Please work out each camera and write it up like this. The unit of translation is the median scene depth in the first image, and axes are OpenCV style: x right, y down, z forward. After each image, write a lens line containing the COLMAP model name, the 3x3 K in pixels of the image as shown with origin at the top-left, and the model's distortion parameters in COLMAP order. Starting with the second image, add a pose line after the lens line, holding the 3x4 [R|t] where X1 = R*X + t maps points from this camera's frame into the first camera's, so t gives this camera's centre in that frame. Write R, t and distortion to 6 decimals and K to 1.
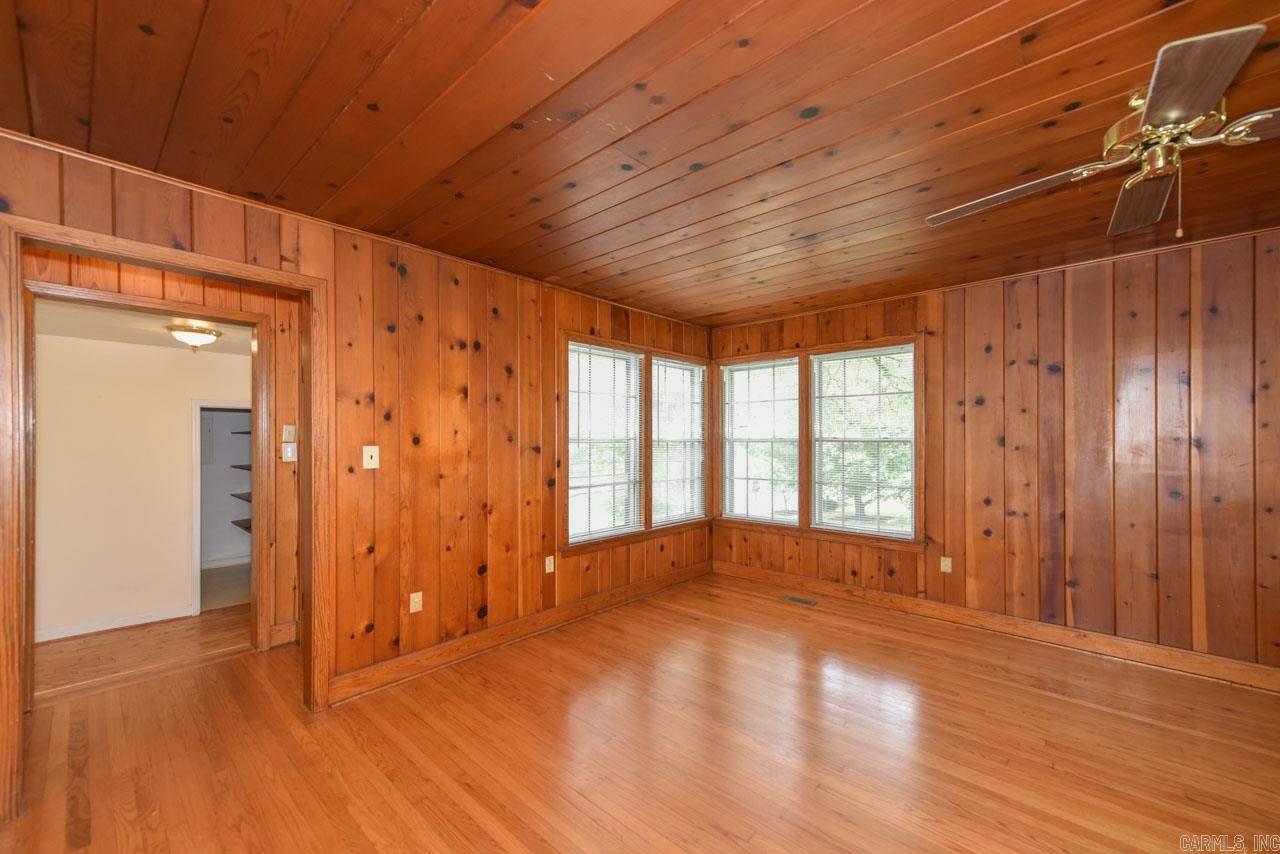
lens RADIAL K [[514.5, 0, 674.7], [0, 514.5, 439.8], [0, 0, 1]] dist [0.017675, 0.000363]
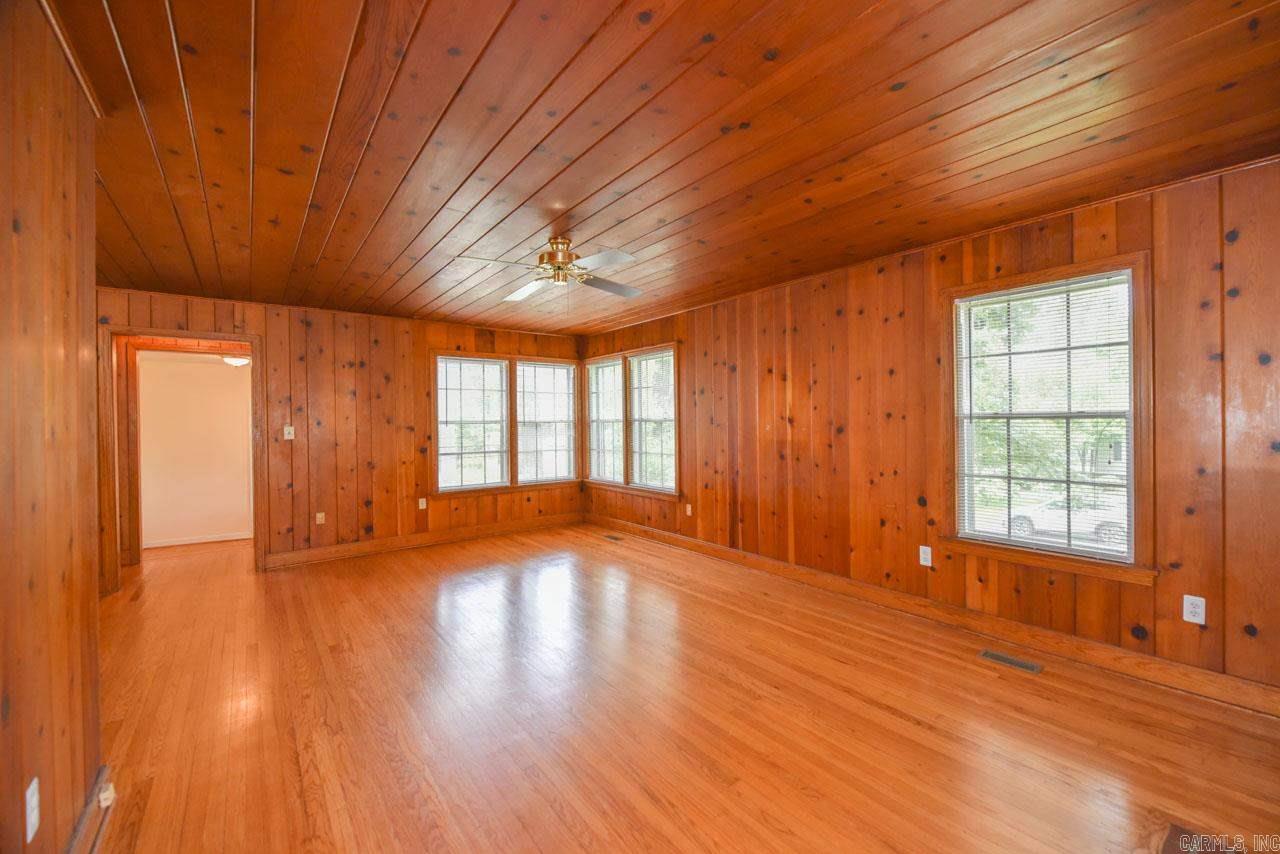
lens RADIAL K [[514.5, 0, 645.5], [0, 514.5, 425.1], [0, 0, 1]] dist [0.017675, 0.000363]
pose [[0.983034, -0.007961, -0.183252, 0.673982], [0.009177, 0.999941, 0.005788, 0.006086], [0.183196, -0.007371, 0.983049, -0.371982]]
